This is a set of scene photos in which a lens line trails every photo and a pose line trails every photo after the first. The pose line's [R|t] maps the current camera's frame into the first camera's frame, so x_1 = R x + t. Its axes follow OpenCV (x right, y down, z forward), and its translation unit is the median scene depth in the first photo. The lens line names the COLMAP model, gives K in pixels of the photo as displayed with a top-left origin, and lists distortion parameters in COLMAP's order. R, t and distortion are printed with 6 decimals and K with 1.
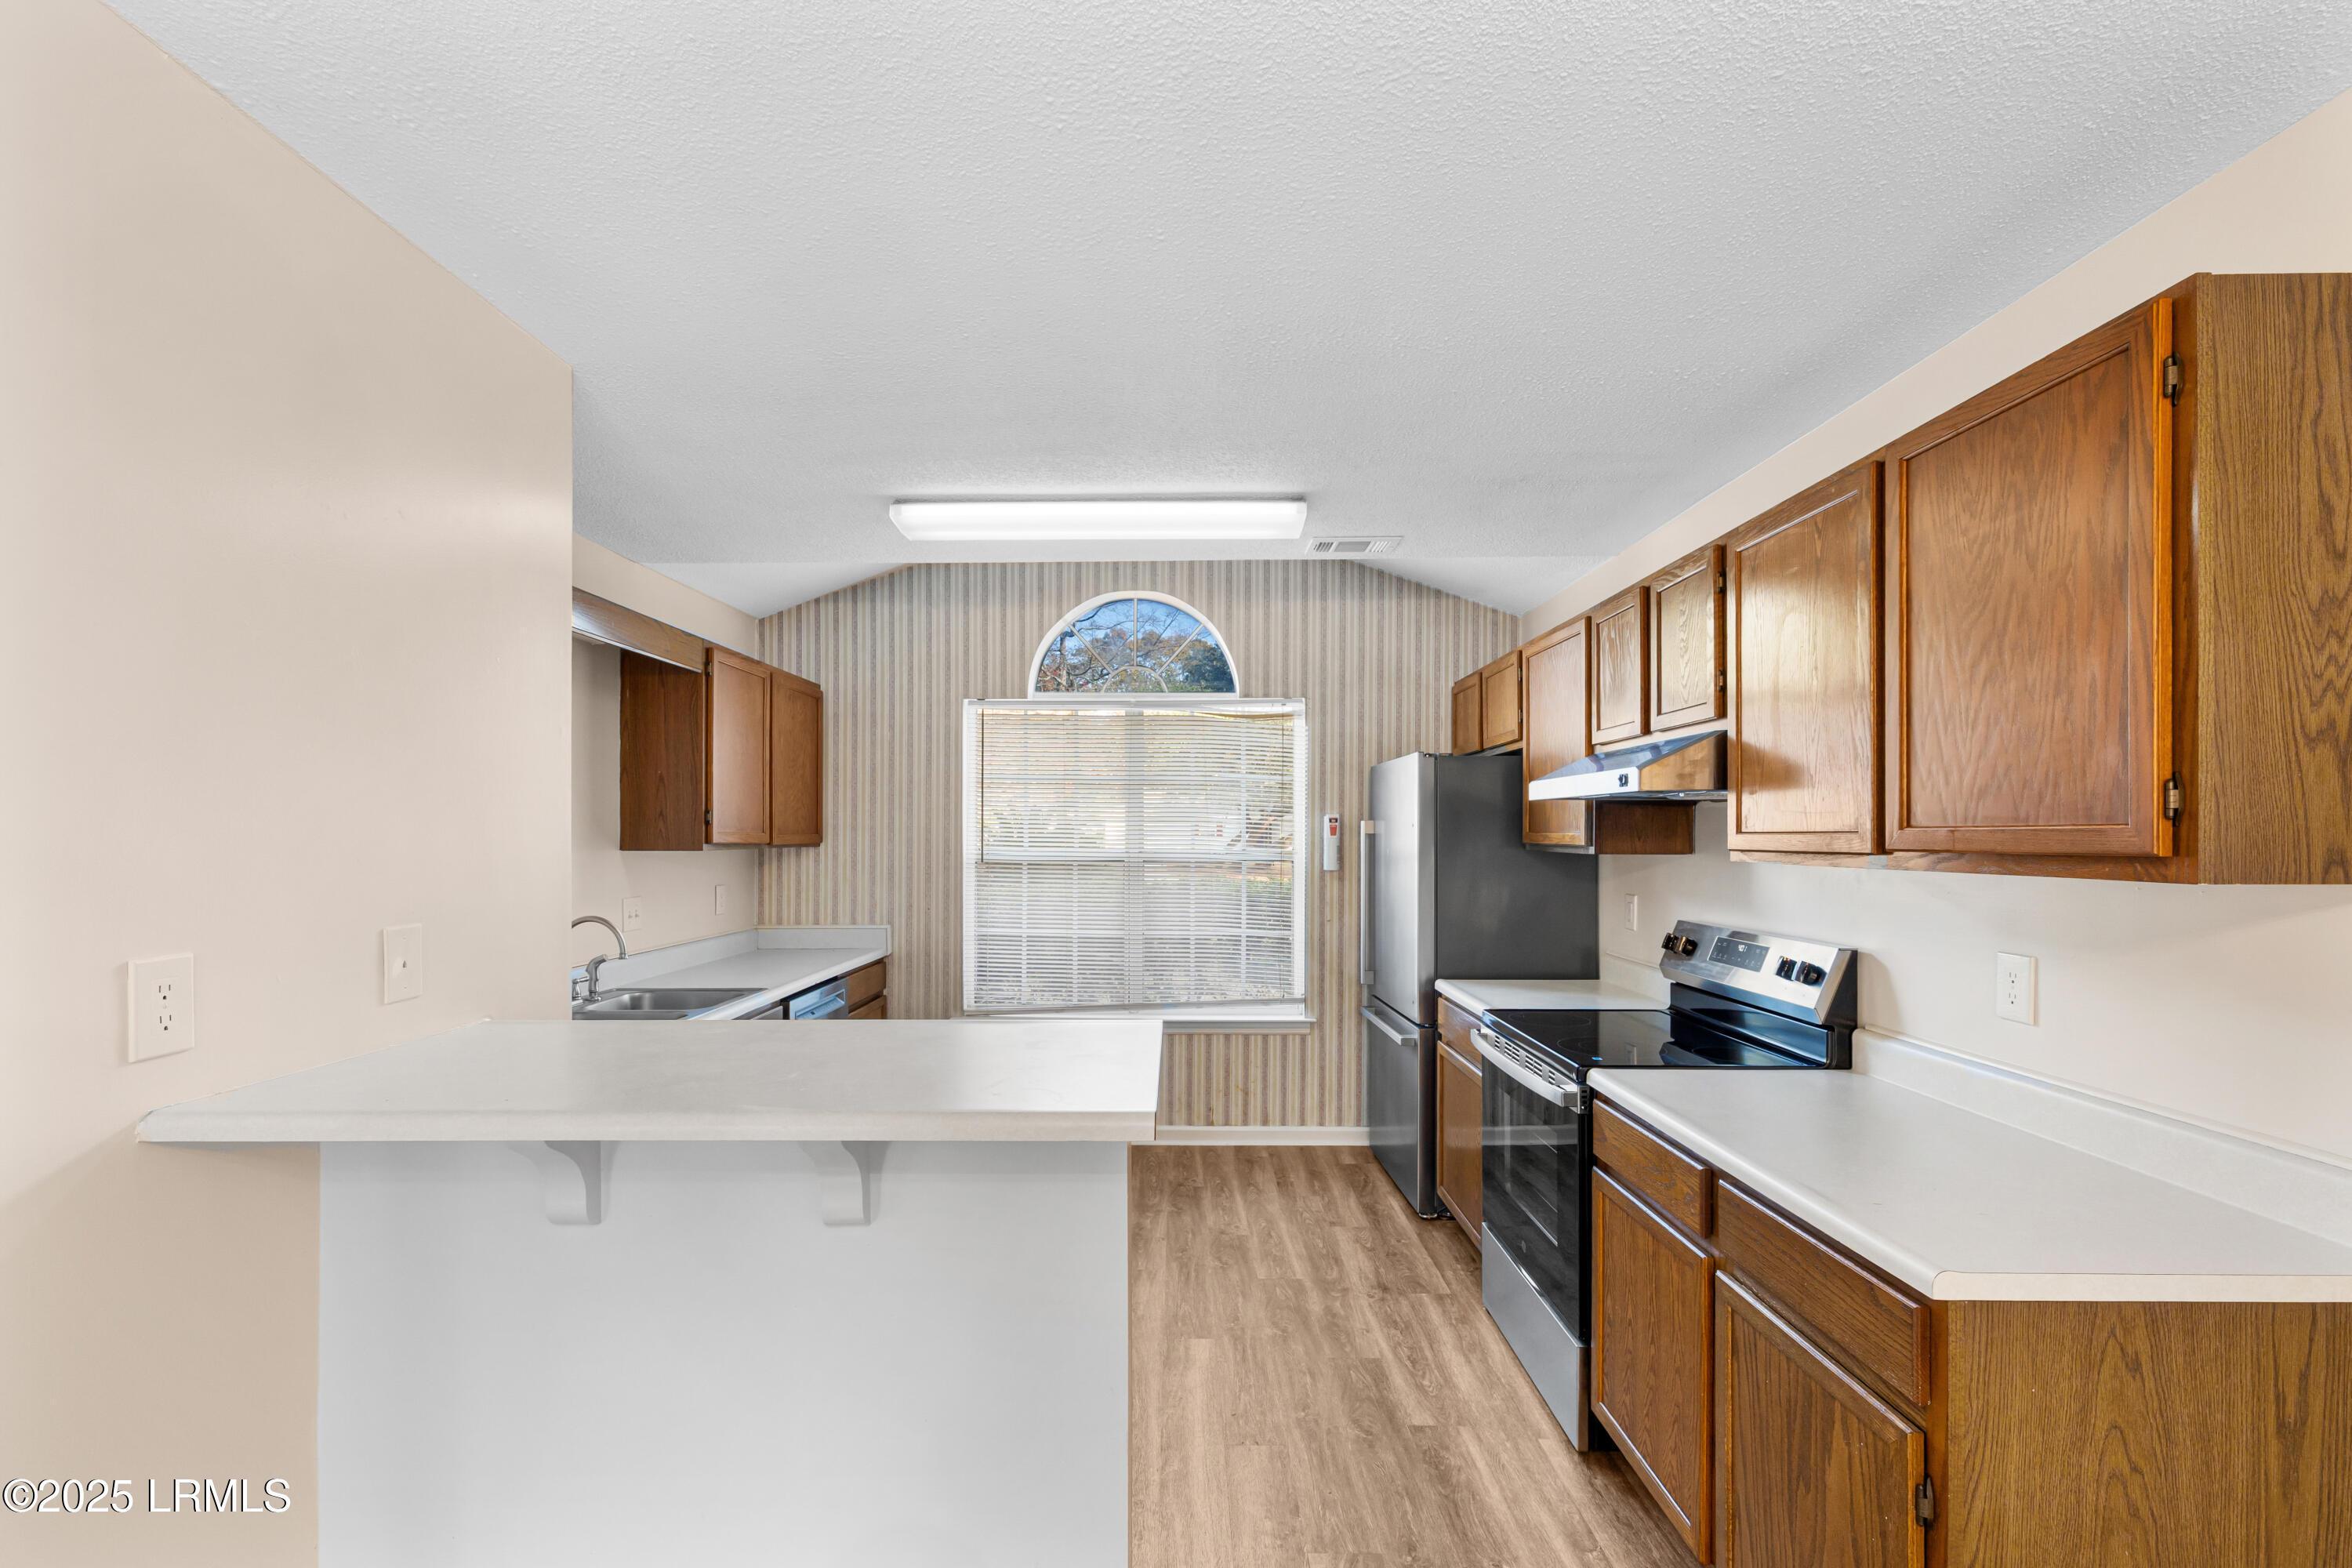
lens RADIAL K [[1007.0, 0, 1170.5], [0, 1007.0, 835.0], [0, 0, 1]] dist [0.001288, -0.001536]
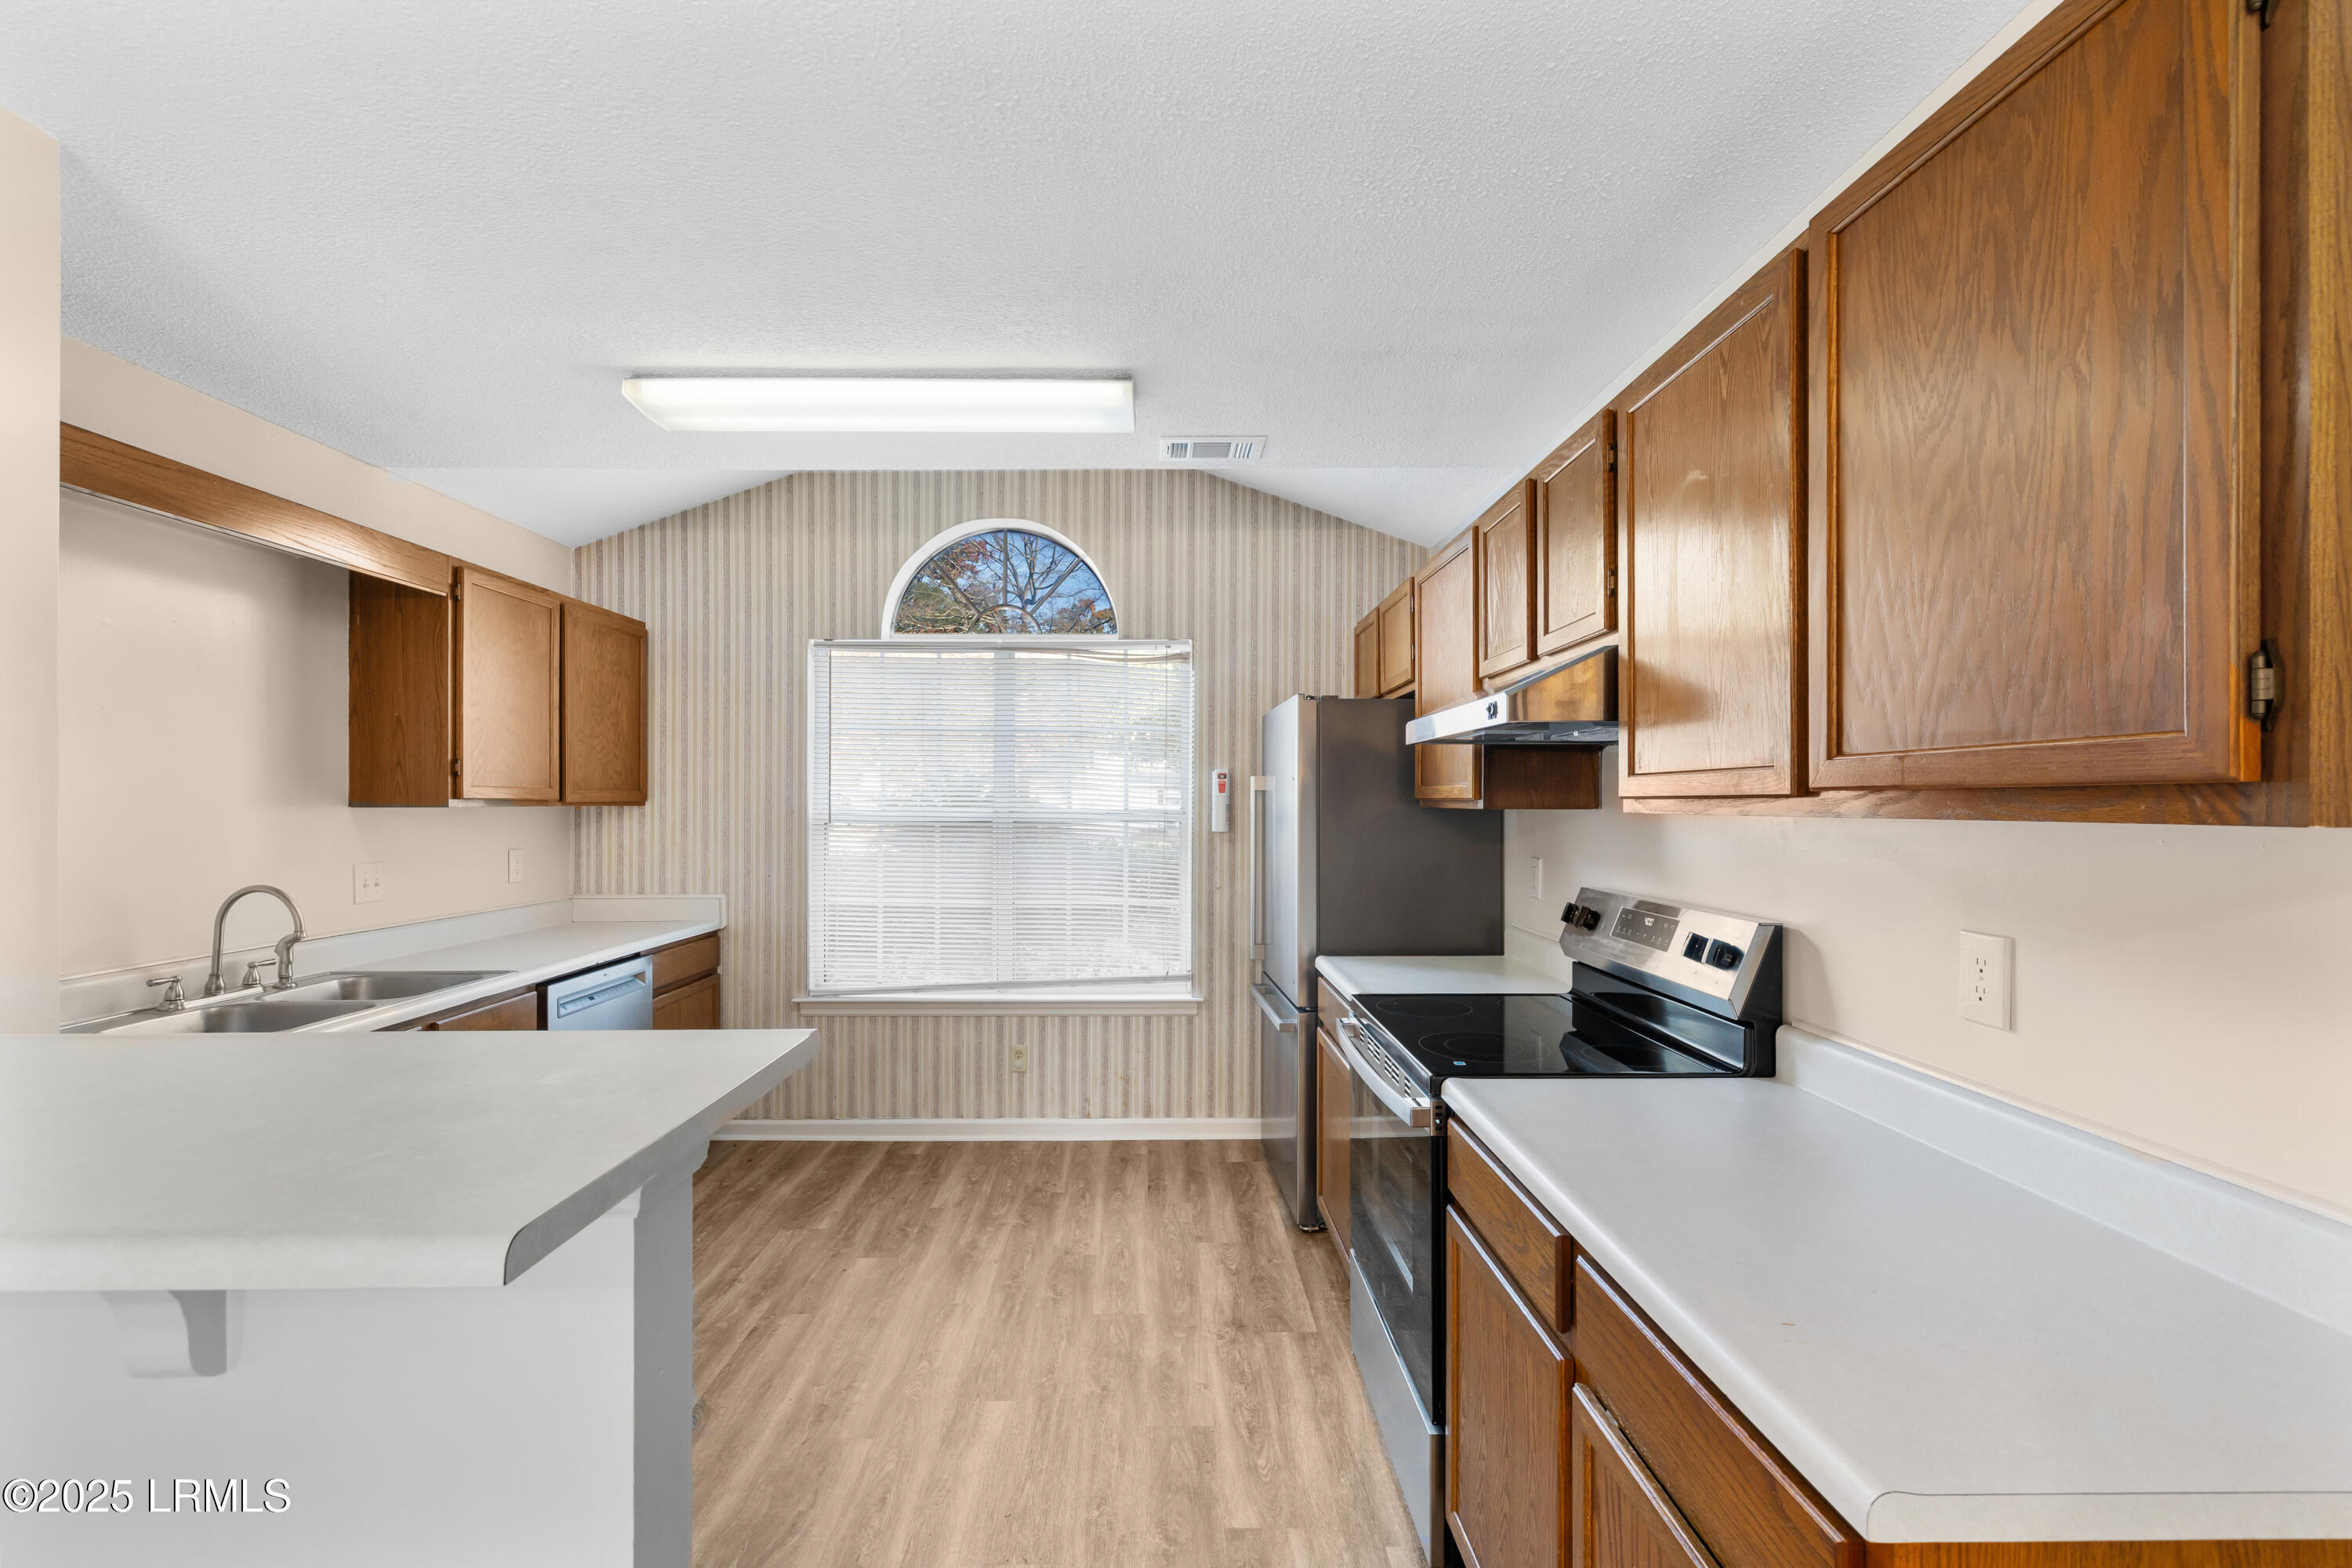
lens RADIAL K [[1007.0, 0, 1164.2], [0, 1007.0, 803.1], [0, 0, 1]] dist [0.001288, -0.001536]
pose [[0.999554, 0.000471, 0.029858, 0.132461], [-0.000487, 1.000000, 0.000513, 0.013898], [-0.029858, -0.000527, 0.999554, 0.171512]]
